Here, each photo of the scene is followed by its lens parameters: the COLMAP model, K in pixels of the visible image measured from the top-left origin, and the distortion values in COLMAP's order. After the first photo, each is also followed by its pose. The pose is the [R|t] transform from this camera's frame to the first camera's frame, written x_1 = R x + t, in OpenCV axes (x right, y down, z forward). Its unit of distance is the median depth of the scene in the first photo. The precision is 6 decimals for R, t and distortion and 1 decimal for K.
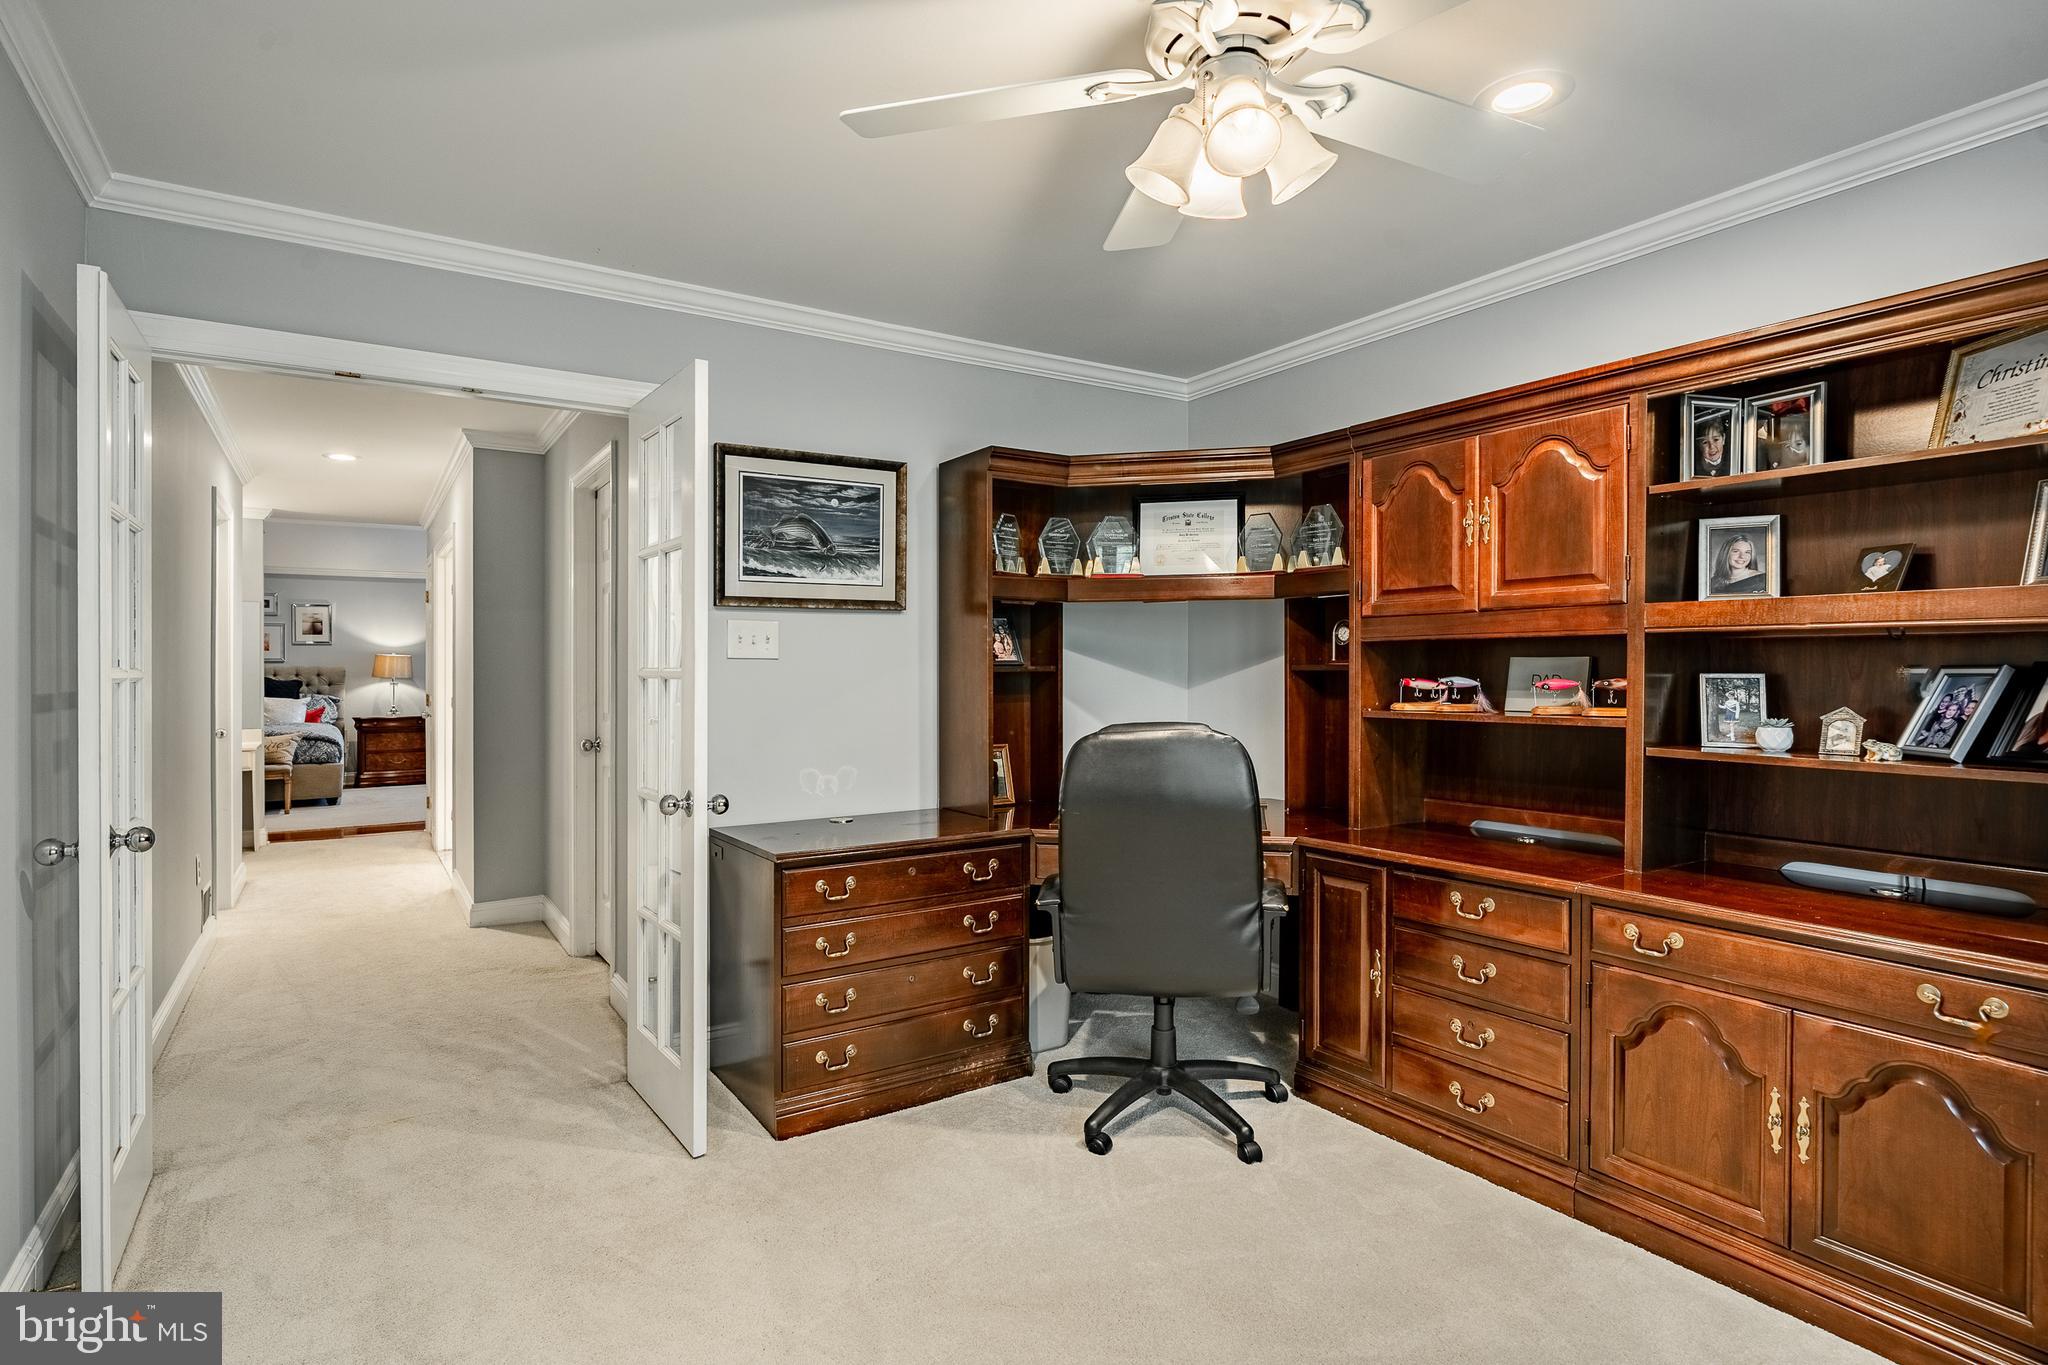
lens RADIAL K [[1039.9, 0, 1025.6], [0, 1039.9, 672.1], [0, 0, 1]] dist [0.001966, 0.000296]
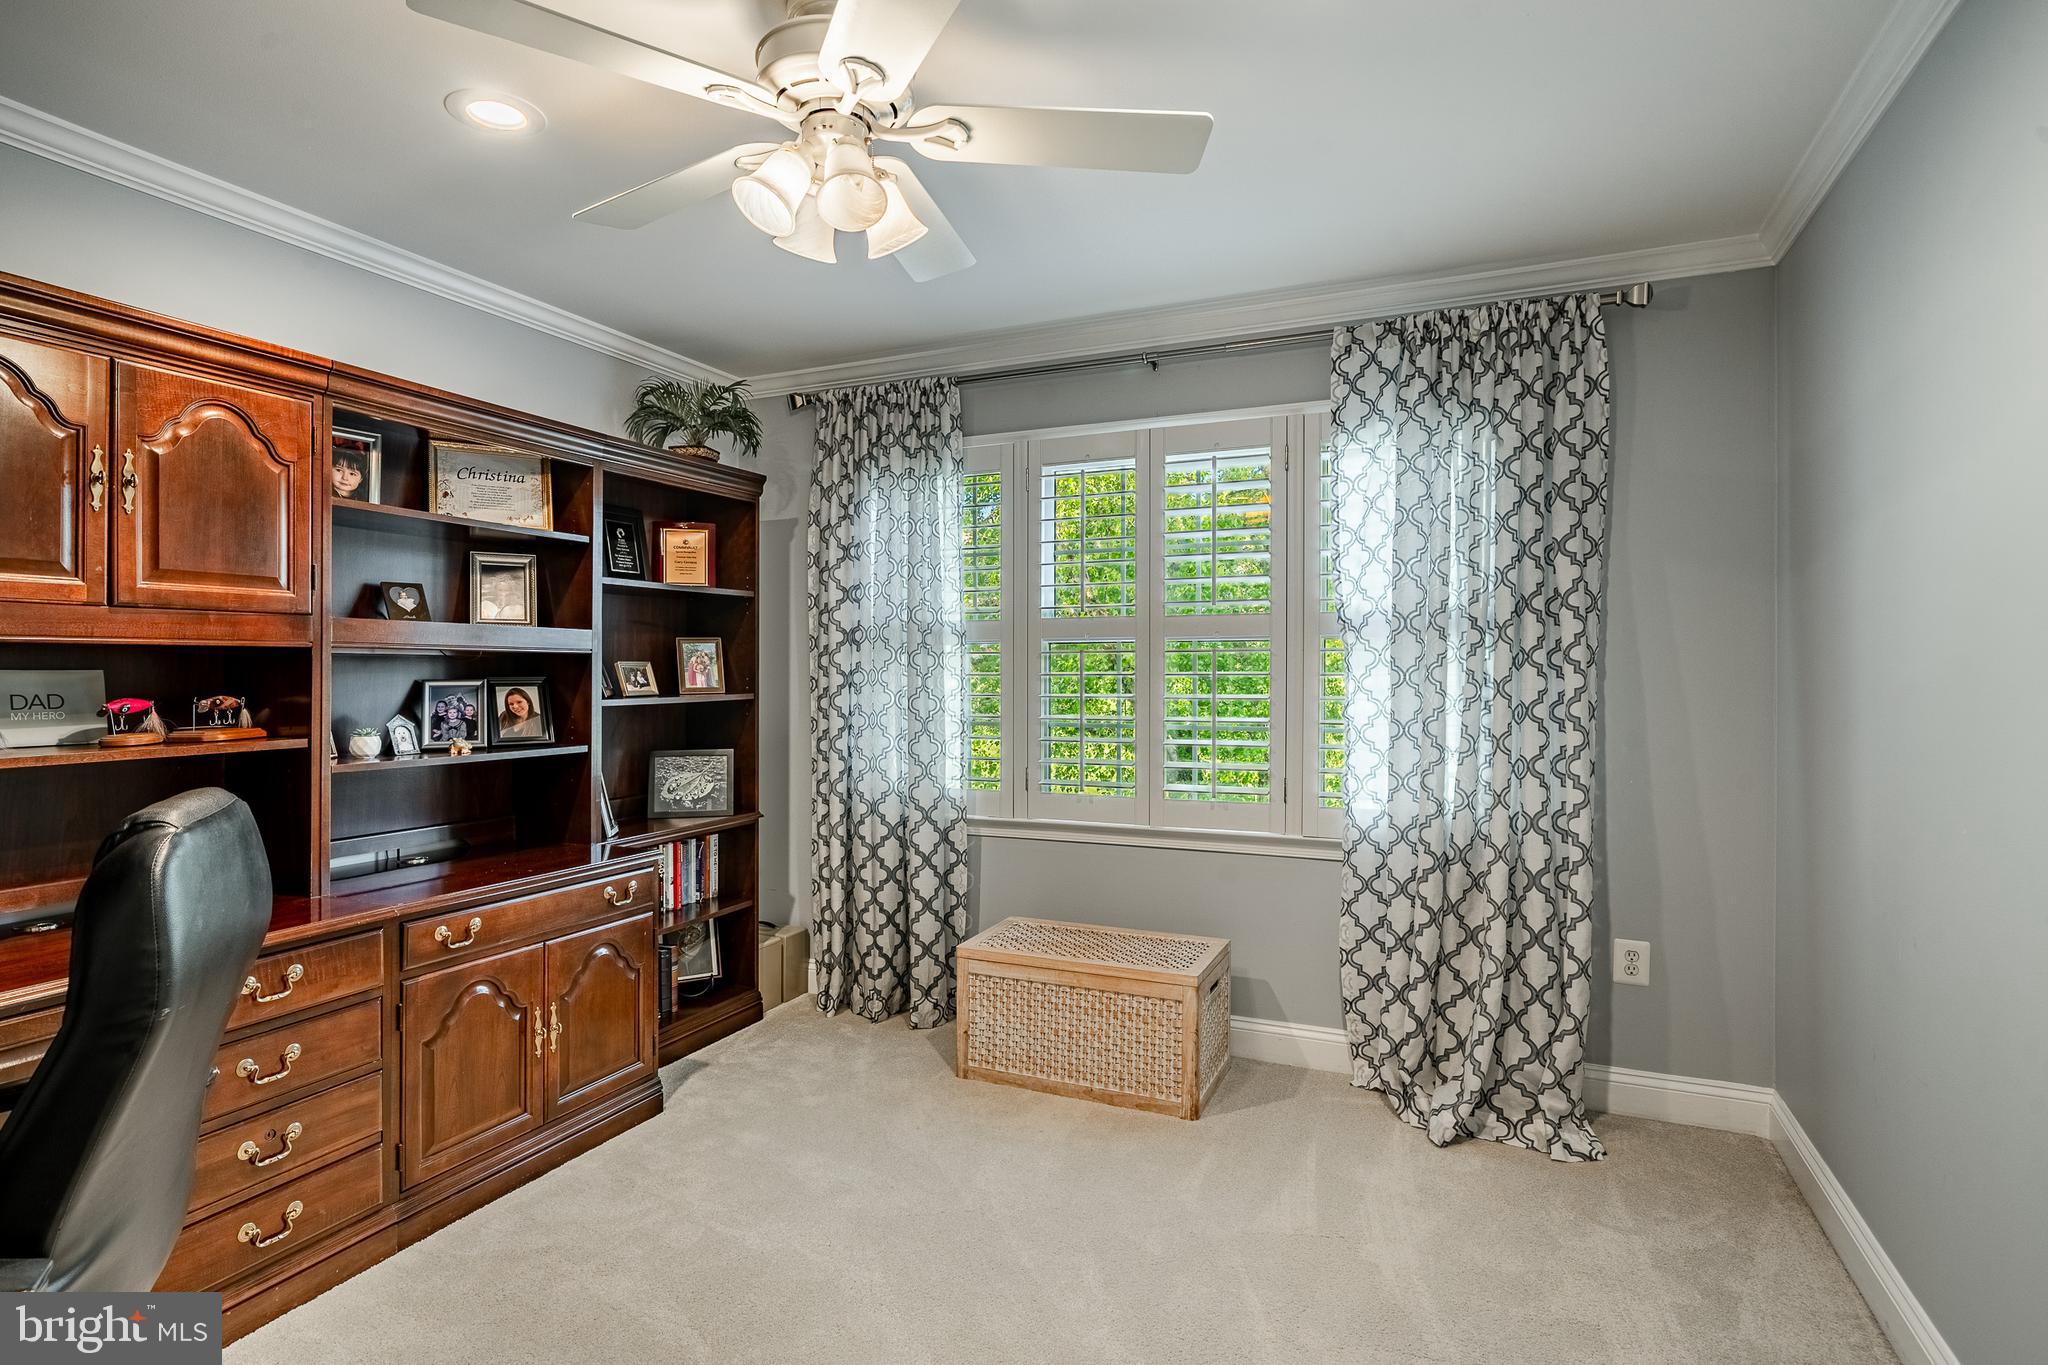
lens RADIAL K [[1057.6, 0, 1025.2], [0, 1057.6, 681.8], [0, 0, 1]] dist [-0.001208, -0.000140]
pose [[-0.545646, -0.005603, 0.837997, -0.596567], [0.004852, 0.999940, 0.009845, -0.012121], [-0.838001, 0.009438, -0.545586, 1.017338]]
